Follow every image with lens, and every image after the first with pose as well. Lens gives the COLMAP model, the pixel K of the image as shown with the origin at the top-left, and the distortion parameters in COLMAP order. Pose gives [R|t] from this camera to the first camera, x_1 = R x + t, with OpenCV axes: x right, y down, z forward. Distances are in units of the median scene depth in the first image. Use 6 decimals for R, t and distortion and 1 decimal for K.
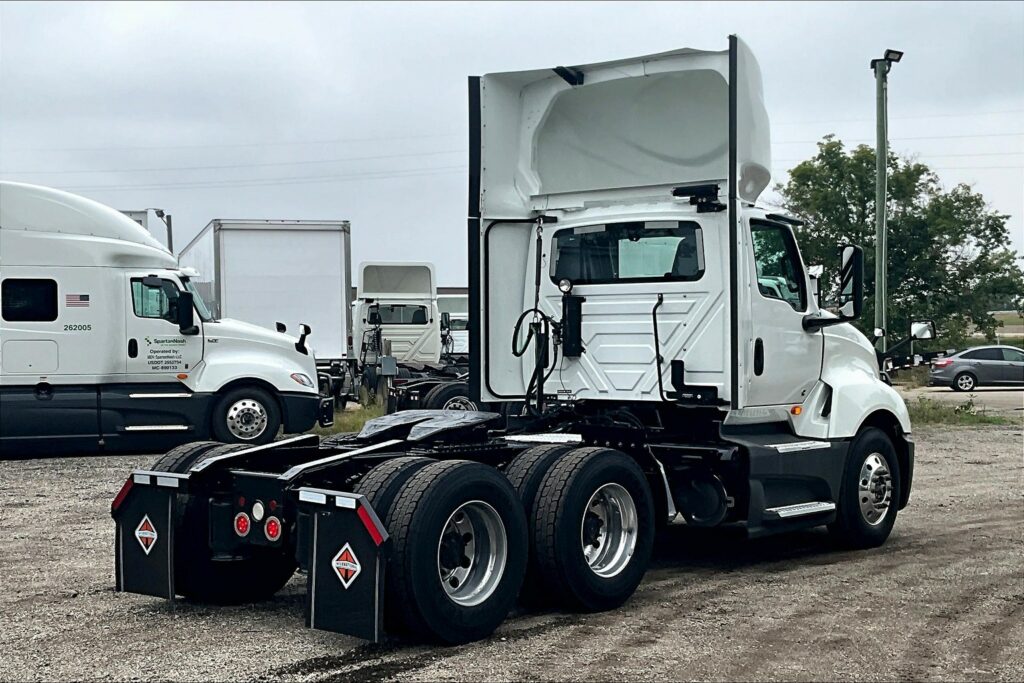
lens RADIAL K [[1514.8, 0, 509.4], [0, 1514.8, 378.7], [0, 0, 1]] dist [0.047460, 0.078755]
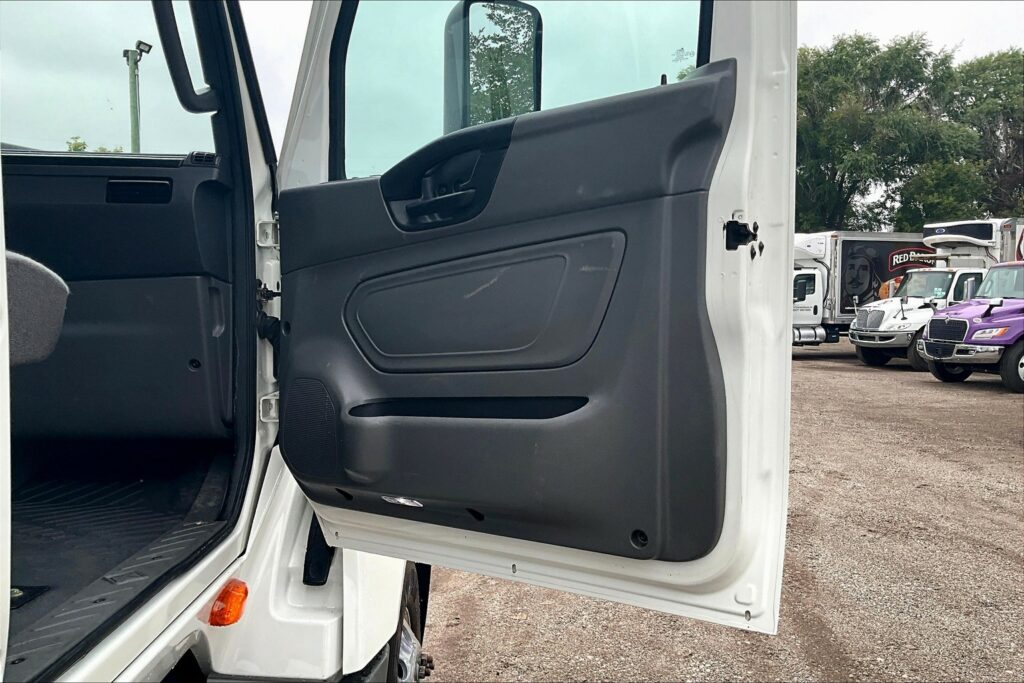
lens RADIAL K [[843.8, 0, 512.2], [0, 843.8, 347.4], [0, 0, 1]] dist [0.082818, -0.169172]
pose [[0.773434, -0.029266, 0.633201, 0.145768], [0.004452, 0.999160, 0.040742, -0.025032], [-0.633862, -0.028693, 0.772914, 0.891338]]
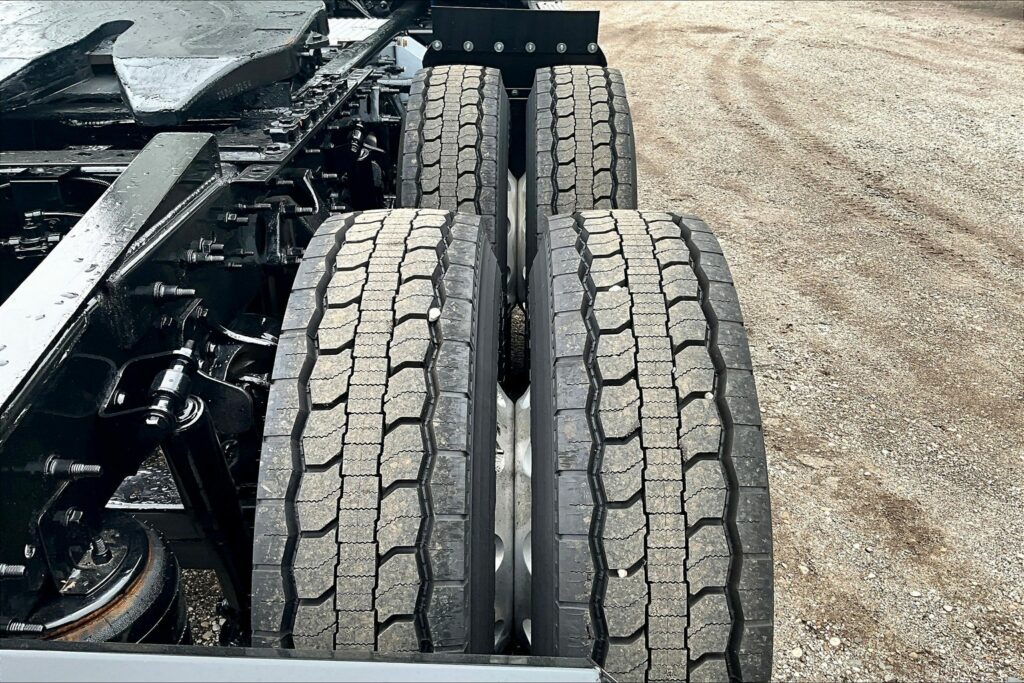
lens RADIAL K [[845.8, 0, 515.2], [0, 845.8, 343.4], [0, 0, 1]] dist [0.068061, -0.111806]
pose [[0.774898, -0.291677, 0.560765, -0.098844], [0.019345, 0.897694, 0.440195, 0.006657], [-0.631790, -0.330258, 0.701264, 0.670245]]
